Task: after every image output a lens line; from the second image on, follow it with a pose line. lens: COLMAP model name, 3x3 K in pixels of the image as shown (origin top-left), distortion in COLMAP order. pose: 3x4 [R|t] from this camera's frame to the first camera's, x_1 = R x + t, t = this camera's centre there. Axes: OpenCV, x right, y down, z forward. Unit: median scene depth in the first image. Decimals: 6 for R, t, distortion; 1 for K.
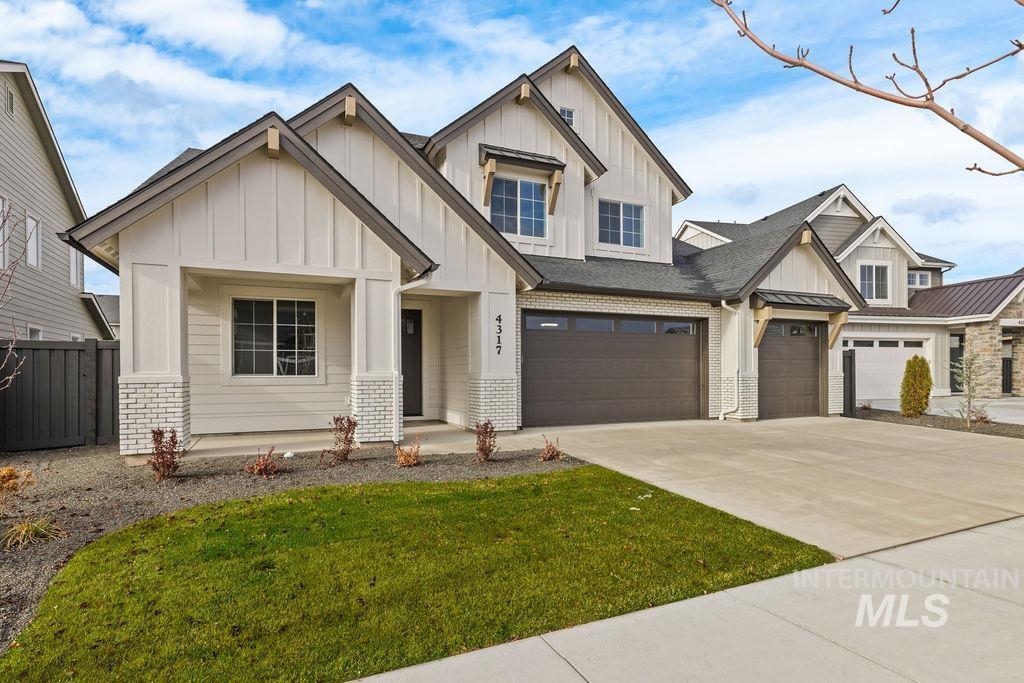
lens RADIAL K [[502.1, 0, 511.1], [0, 502.1, 371.2], [0, 0, 1]] dist [0.001275, 0.000128]
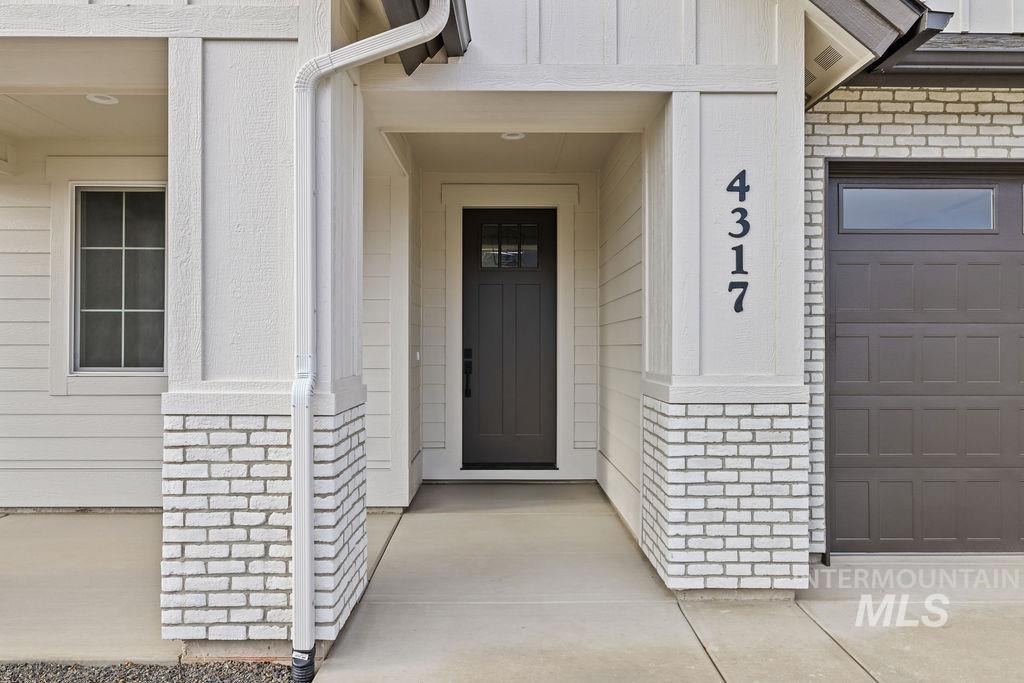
lens RADIAL K [[689.4, 0, 512.0], [0, 689.4, 341.5], [0, 0, 1]] dist [-0.001459, -0.000181]
pose [[0.920398, 0.001189, -0.390981, 0.008866], [-0.002708, 0.999991, -0.003333, -0.014396], [0.390973, 0.004126, 0.920393, 0.545384]]
